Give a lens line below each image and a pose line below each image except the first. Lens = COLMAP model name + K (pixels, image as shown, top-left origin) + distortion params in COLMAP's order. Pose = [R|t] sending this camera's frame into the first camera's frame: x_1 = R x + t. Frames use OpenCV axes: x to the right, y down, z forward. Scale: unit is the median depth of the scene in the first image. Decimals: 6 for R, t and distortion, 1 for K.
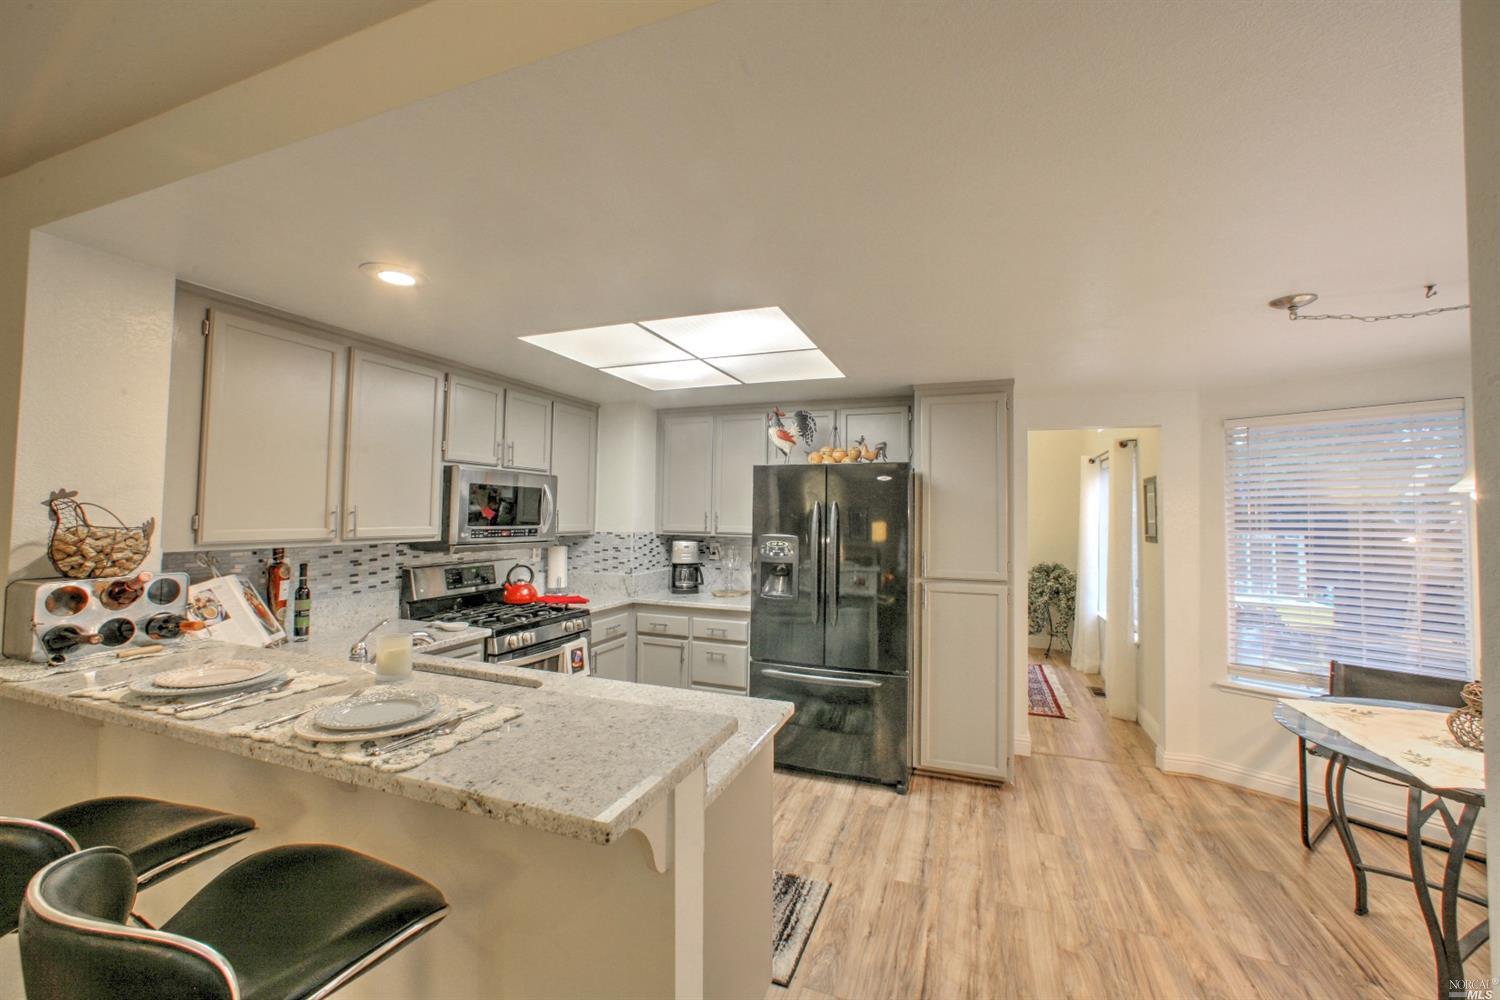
lens RADIAL K [[598.7, 0, 756.9], [0, 598.7, 494.7], [0, 0, 1]] dist [-0.023725, 0.010558]
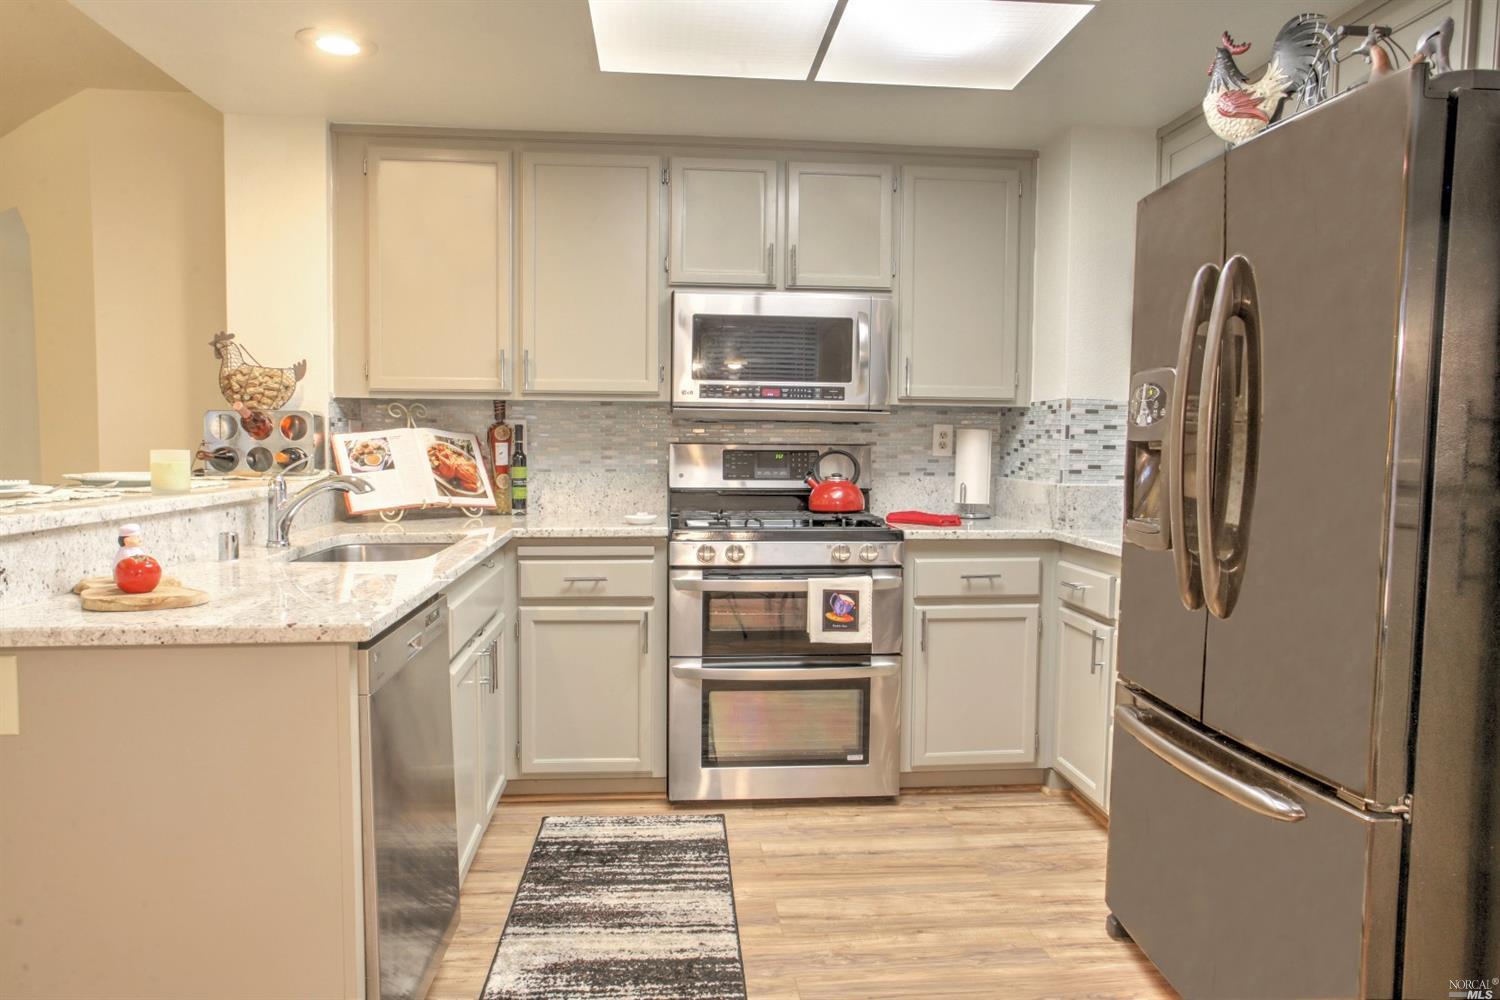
lens RADIAL K [[1018.2, 0, 750.0], [0, 1018.2, 500.0], [0, 0, 1]] dist [-0.011491, 0.000163]
pose [[0.437498, 0.045280, -0.898079, 0.654993], [0.026494, 0.997649, 0.063206, 0.132279], [0.898829, -0.051446, 0.435270, 0.618746]]
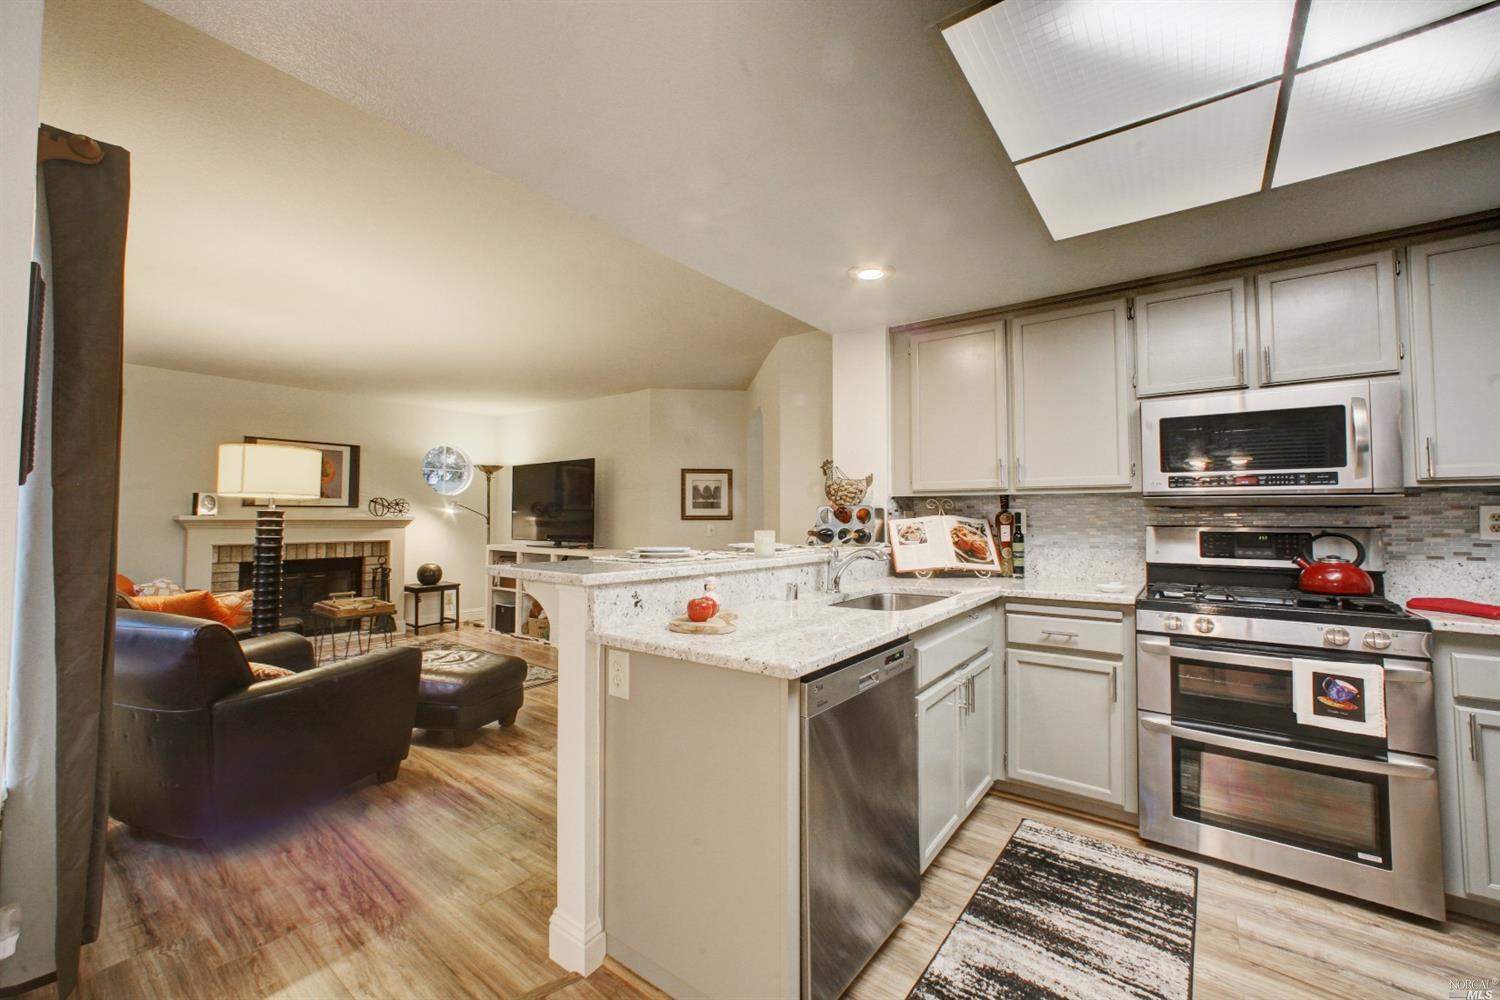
lens RADIAL K [[598.7, 0, 756.9], [0, 598.7, 494.7], [0, 0, 1]] dist [-0.023725, 0.010558]
pose [[-0.272857, -0.050551, -0.960726, 0.485737], [0.025786, 0.997875, -0.059829, 0.130676], [0.961709, -0.041099, -0.270974, 0.776241]]
